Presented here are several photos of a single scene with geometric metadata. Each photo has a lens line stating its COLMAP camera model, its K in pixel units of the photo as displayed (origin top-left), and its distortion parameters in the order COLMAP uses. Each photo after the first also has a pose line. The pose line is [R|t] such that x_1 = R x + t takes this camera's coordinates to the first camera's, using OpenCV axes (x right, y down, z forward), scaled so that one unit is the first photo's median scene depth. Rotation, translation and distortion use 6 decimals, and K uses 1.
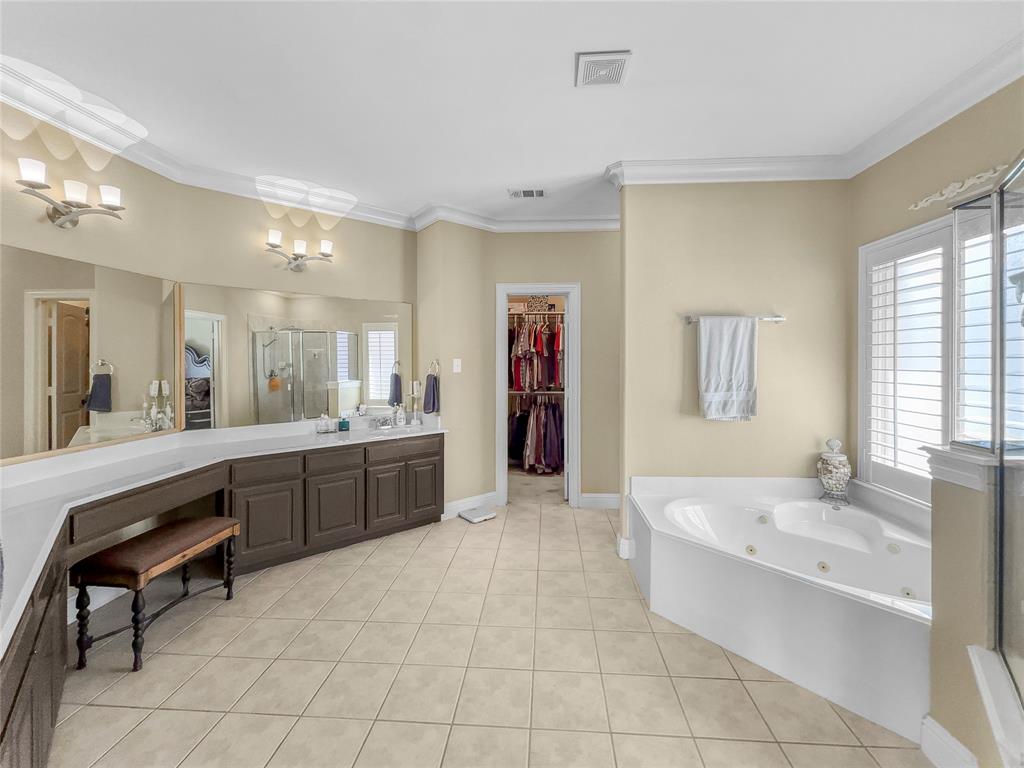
lens RADIAL K [[419.6, 0, 511.4], [0, 419.6, 386.5], [0, 0, 1]] dist [0.003692, 0.000180]
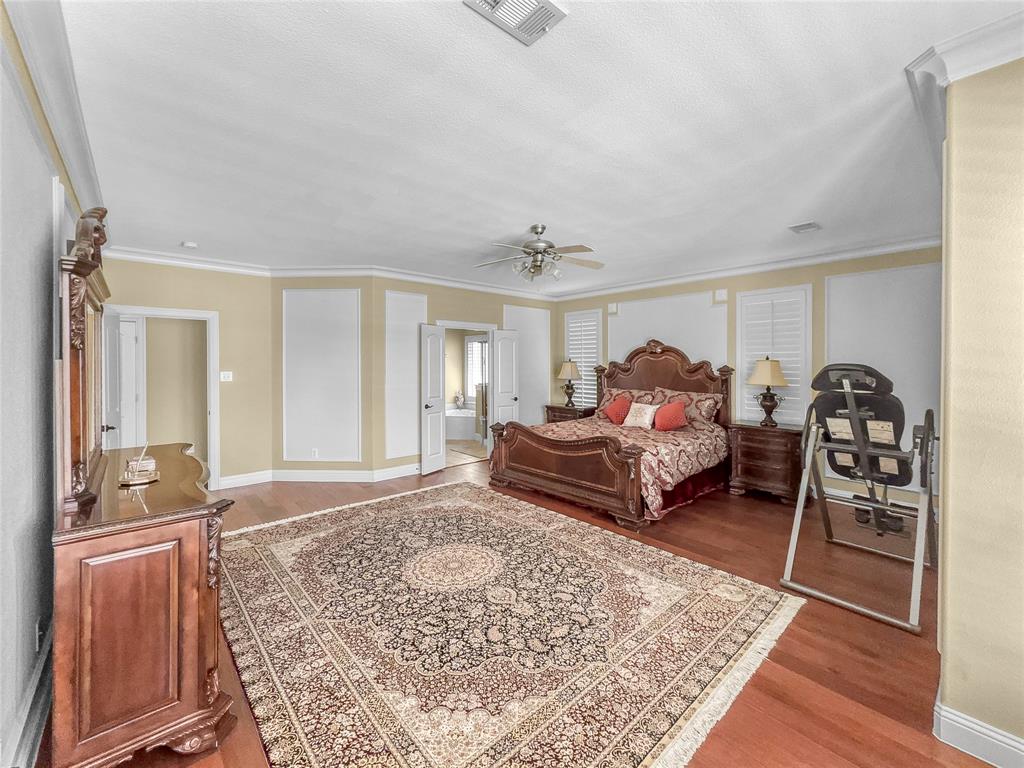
lens RADIAL K [[419.6, 0, 512.5], [0, 419.6, 375.5], [0, 0, 1]] dist [0.003692, 0.000180]
pose [[0.707374, -0.006608, 0.706809, -1.384970], [0.002145, 0.999972, 0.007202, -0.027787], [-0.706836, -0.003579, 0.707368, -1.772602]]
